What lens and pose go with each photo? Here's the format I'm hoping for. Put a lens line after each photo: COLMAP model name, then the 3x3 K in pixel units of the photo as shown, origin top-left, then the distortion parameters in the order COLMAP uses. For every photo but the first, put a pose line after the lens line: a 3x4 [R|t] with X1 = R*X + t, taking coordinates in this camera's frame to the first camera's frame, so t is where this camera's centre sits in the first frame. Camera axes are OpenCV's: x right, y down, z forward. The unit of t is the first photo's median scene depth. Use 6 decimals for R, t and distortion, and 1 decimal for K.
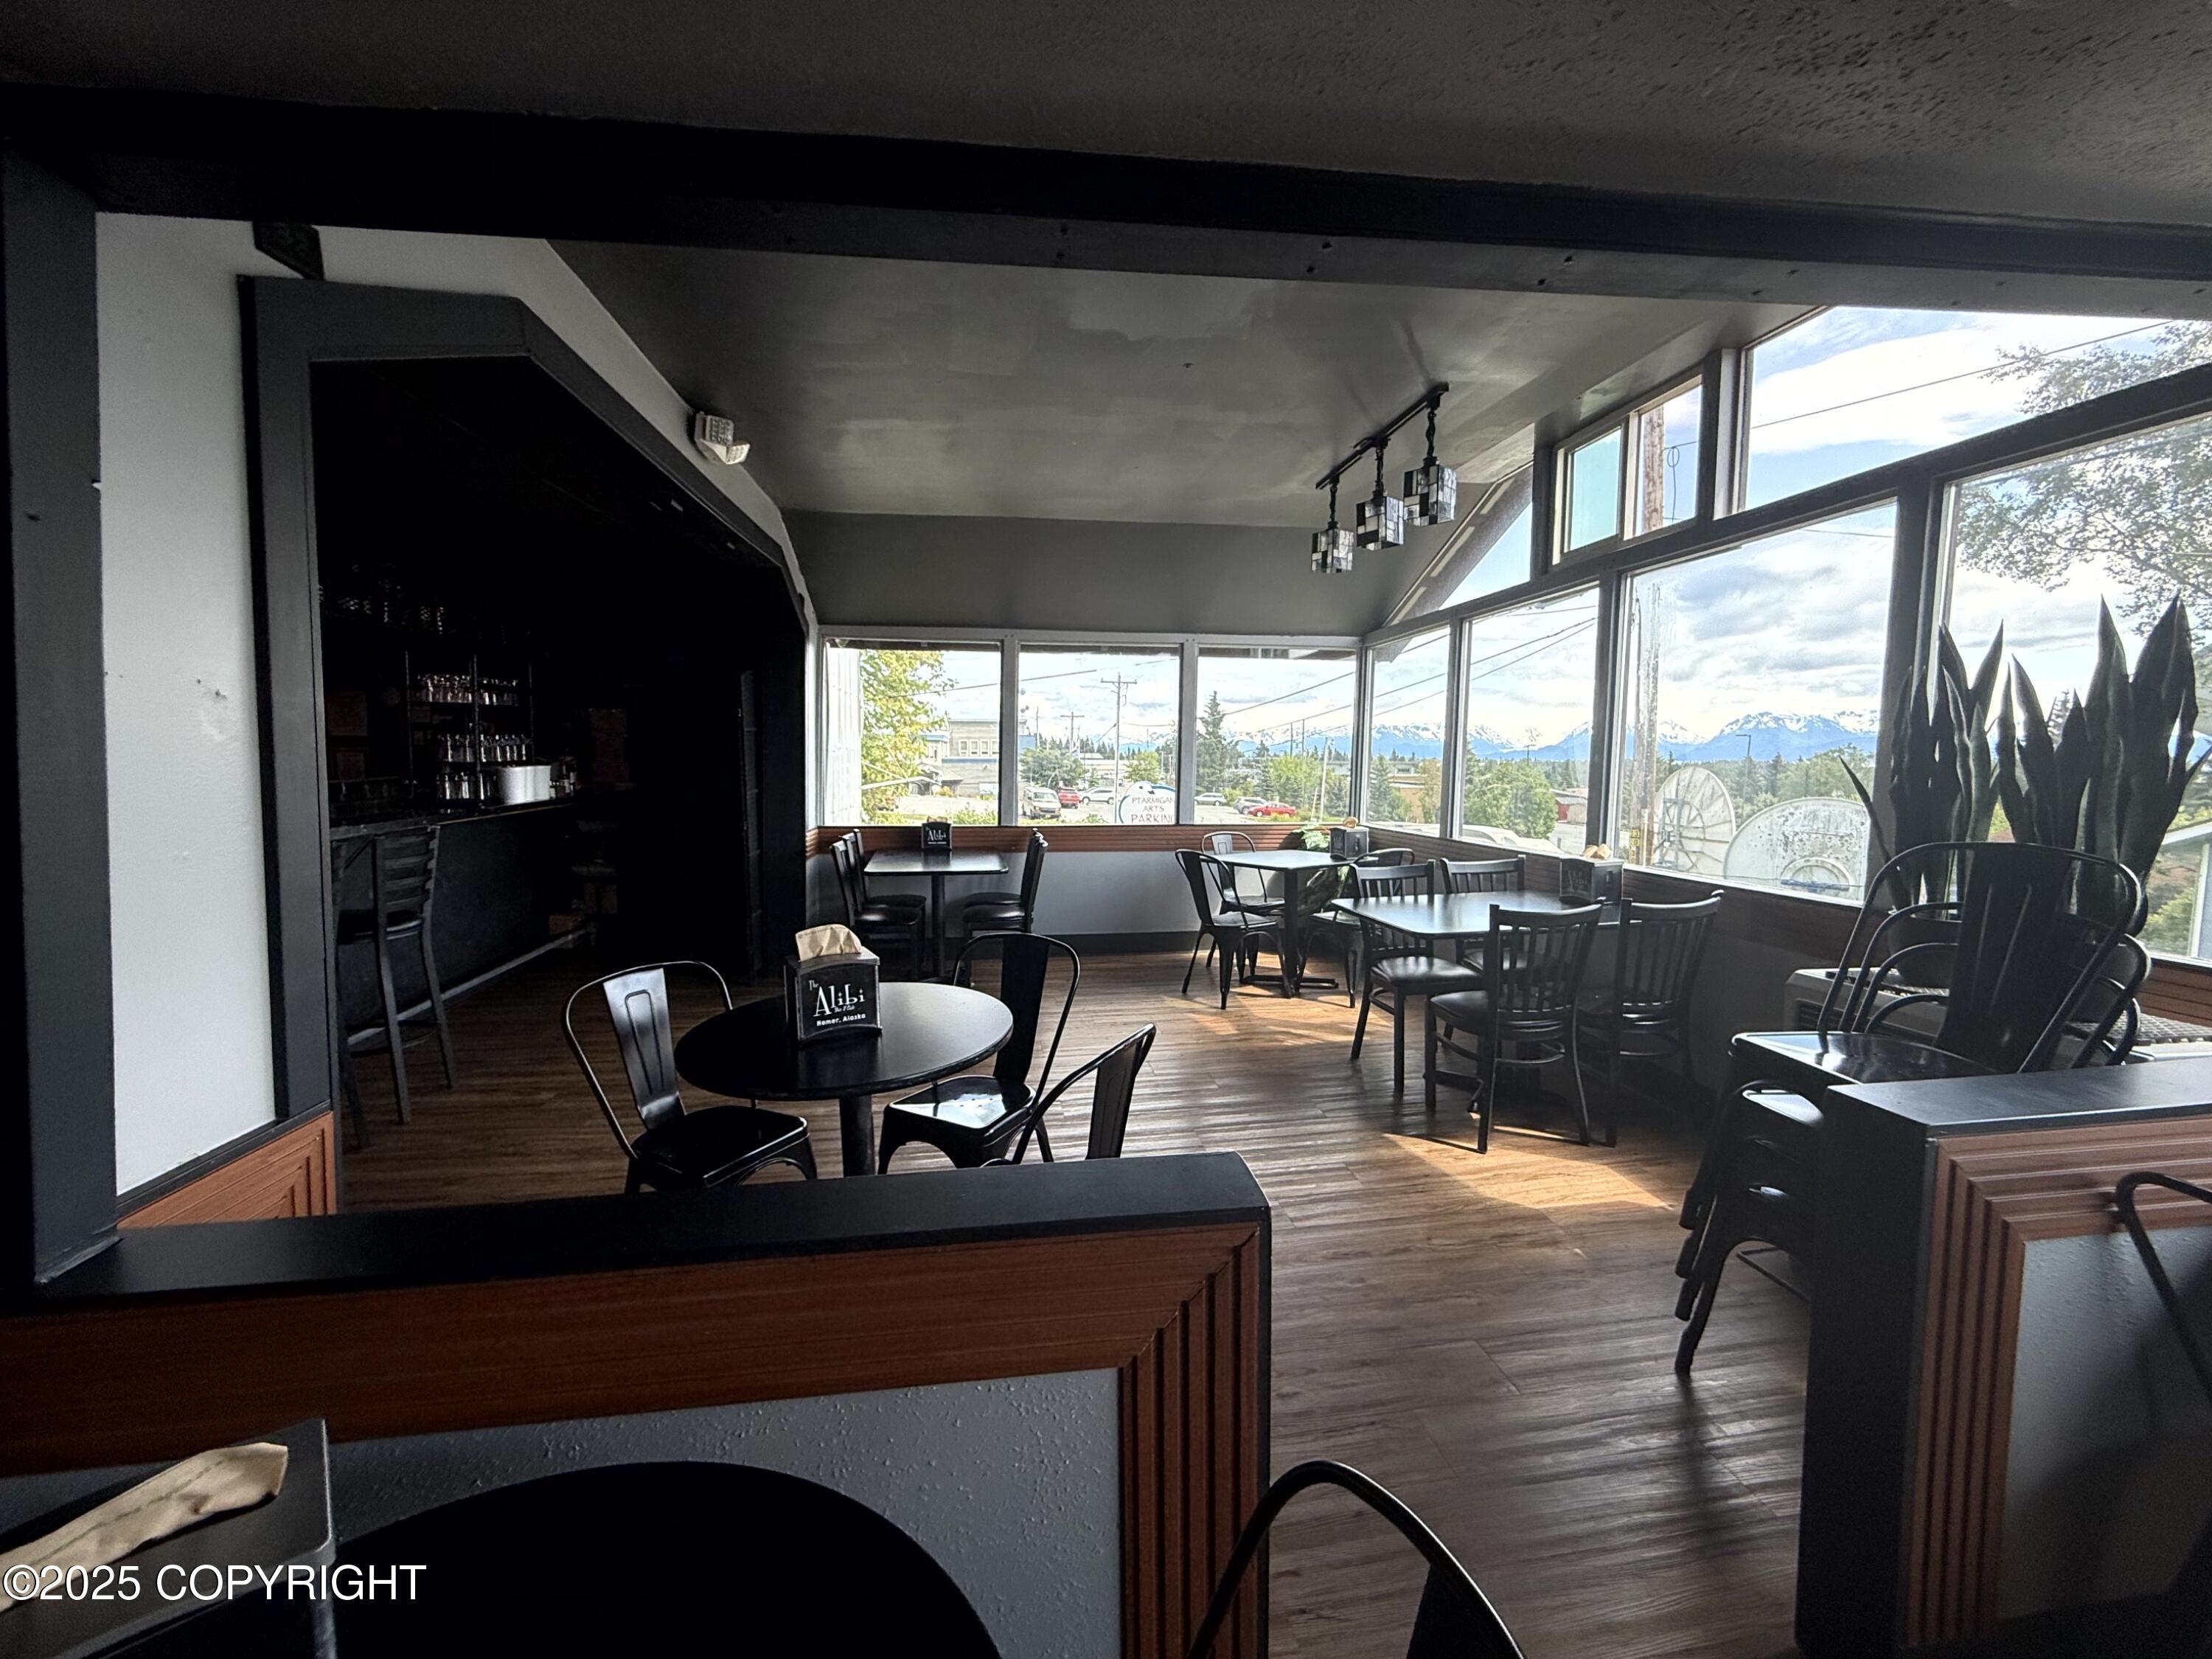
lens RADIAL K [[882.9, 0, 1106.4], [0, 882.9, 820.2], [0, 0, 1]] dist [0.000884, 0.000112]
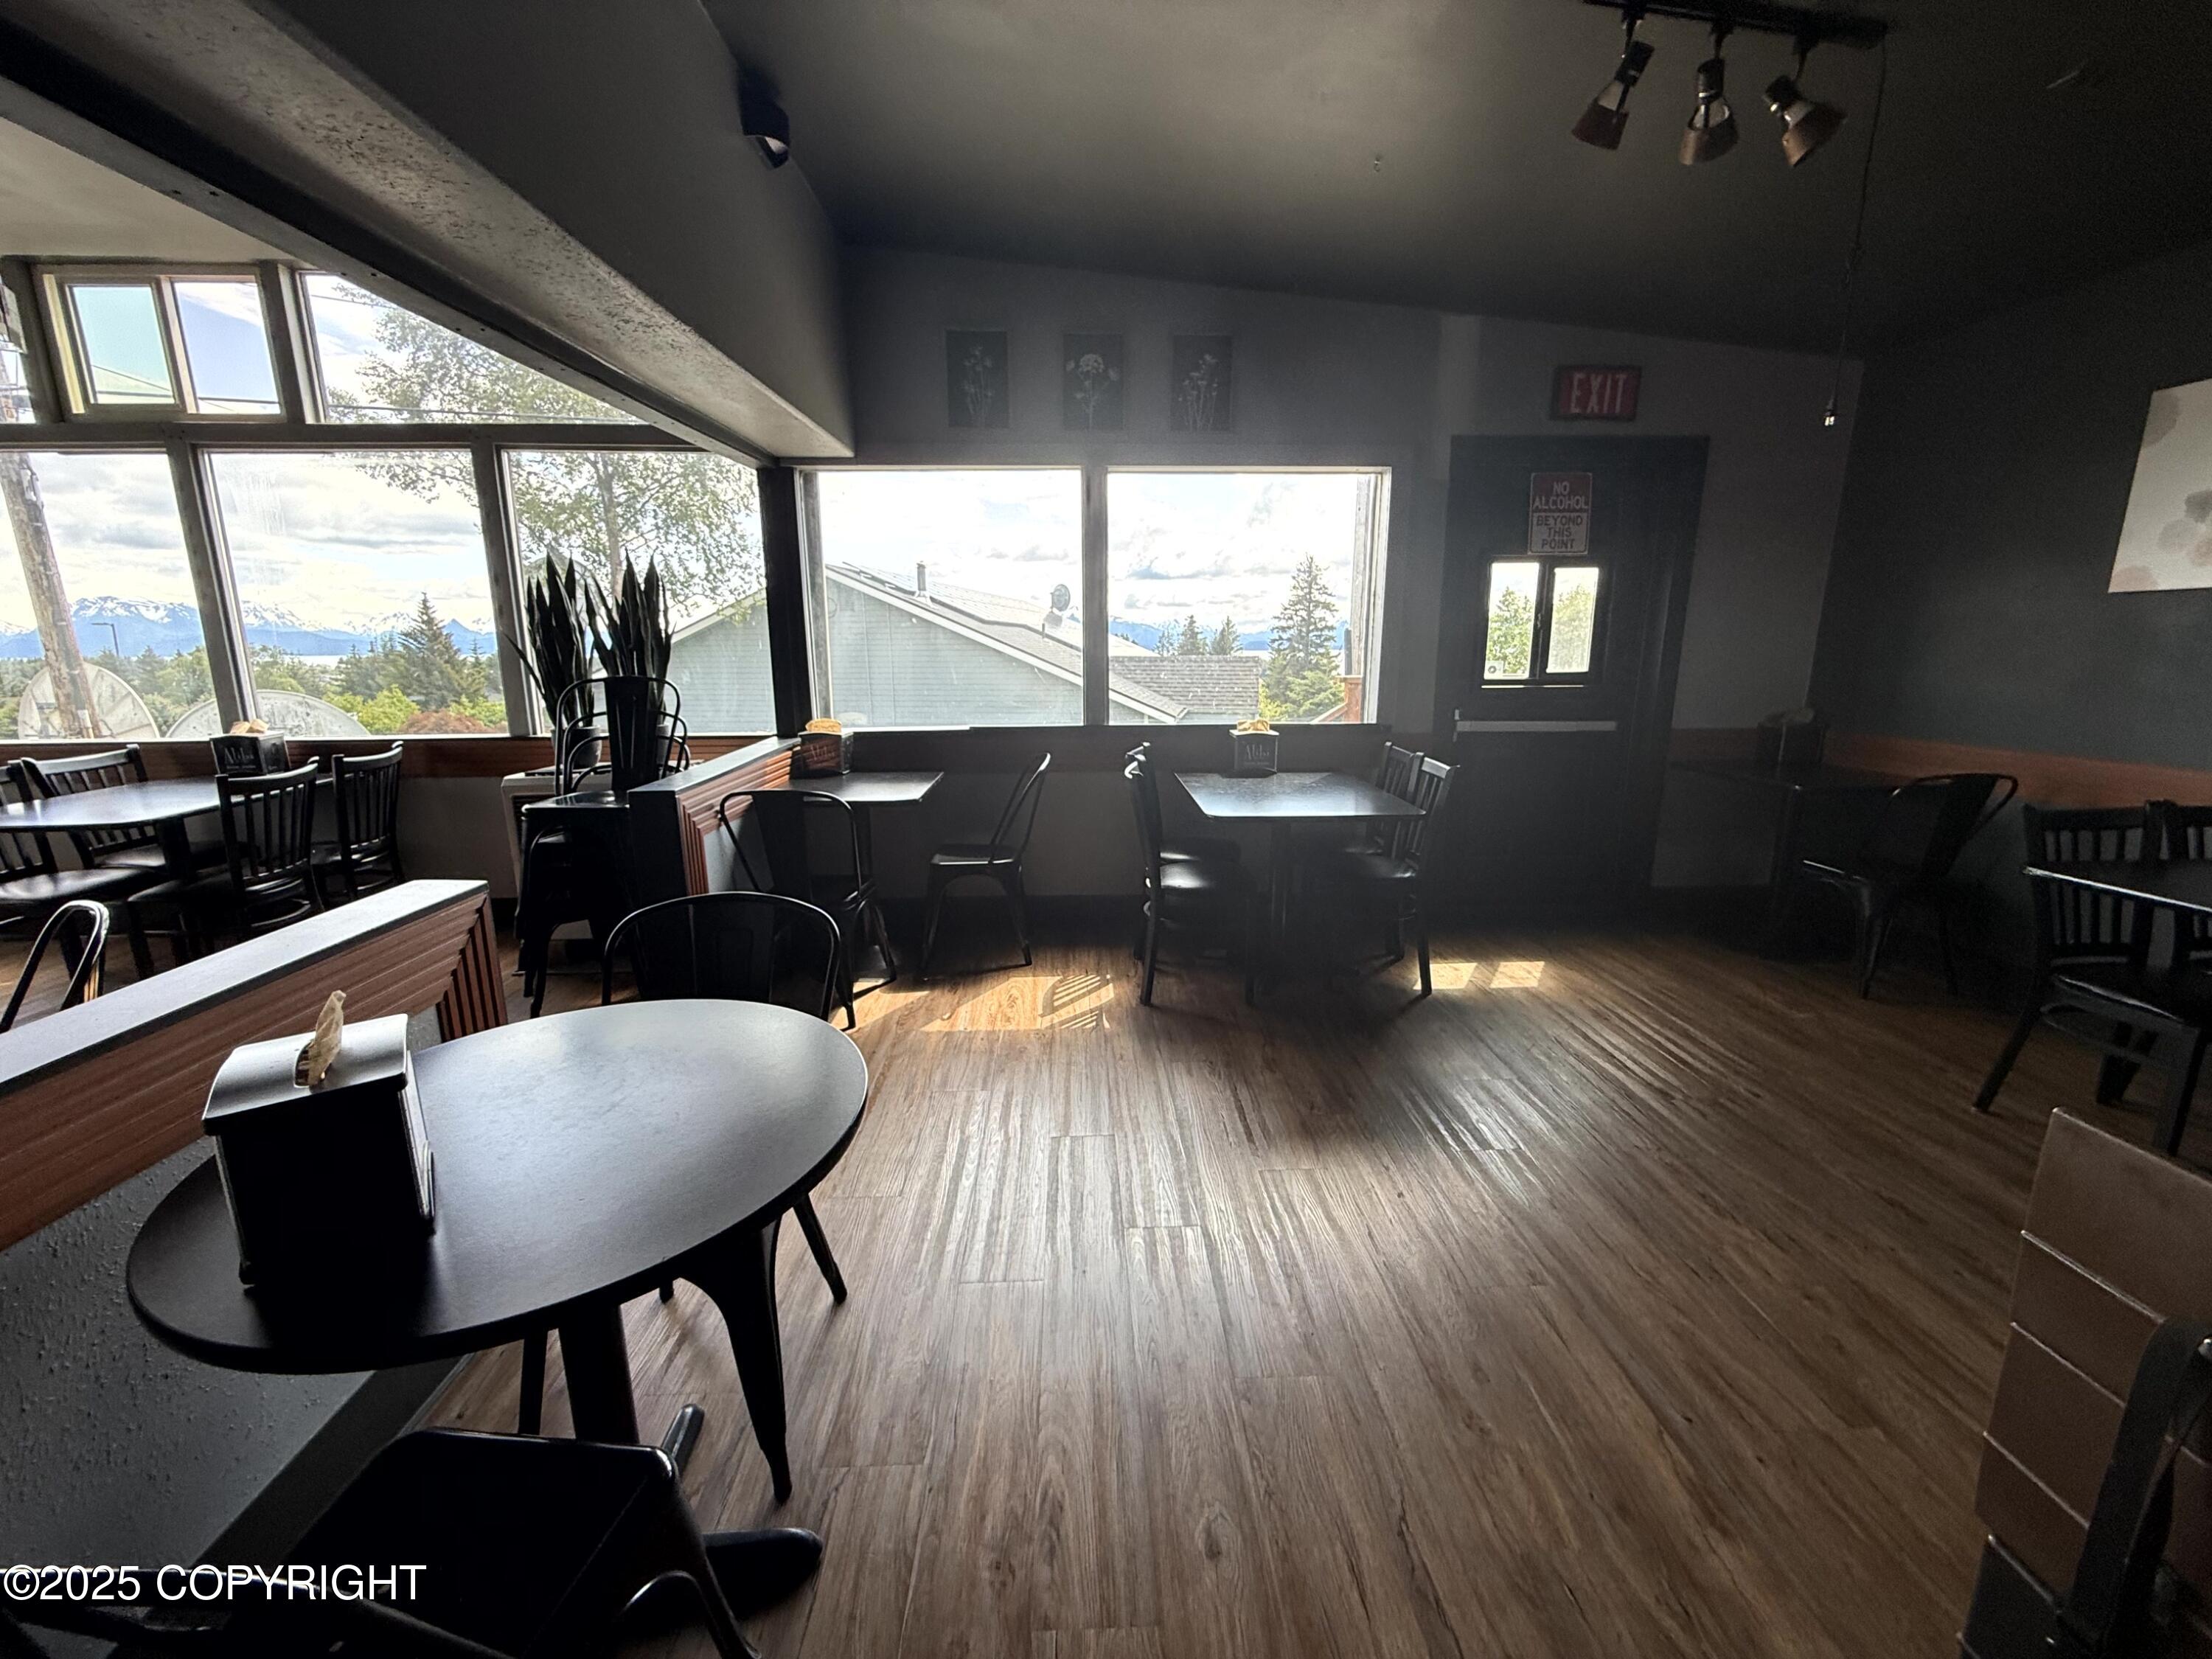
lens RADIAL K [[882.9, 0, 1102.9], [0, 882.9, 831.8], [0, 0, 1]] dist [0.000884, 0.000112]
pose [[0.100568, -0.207314, 0.973092, -0.377453], [0.078828, 0.976636, 0.199922, 0.025831], [-0.991802, 0.056601, 0.114561, -0.108794]]
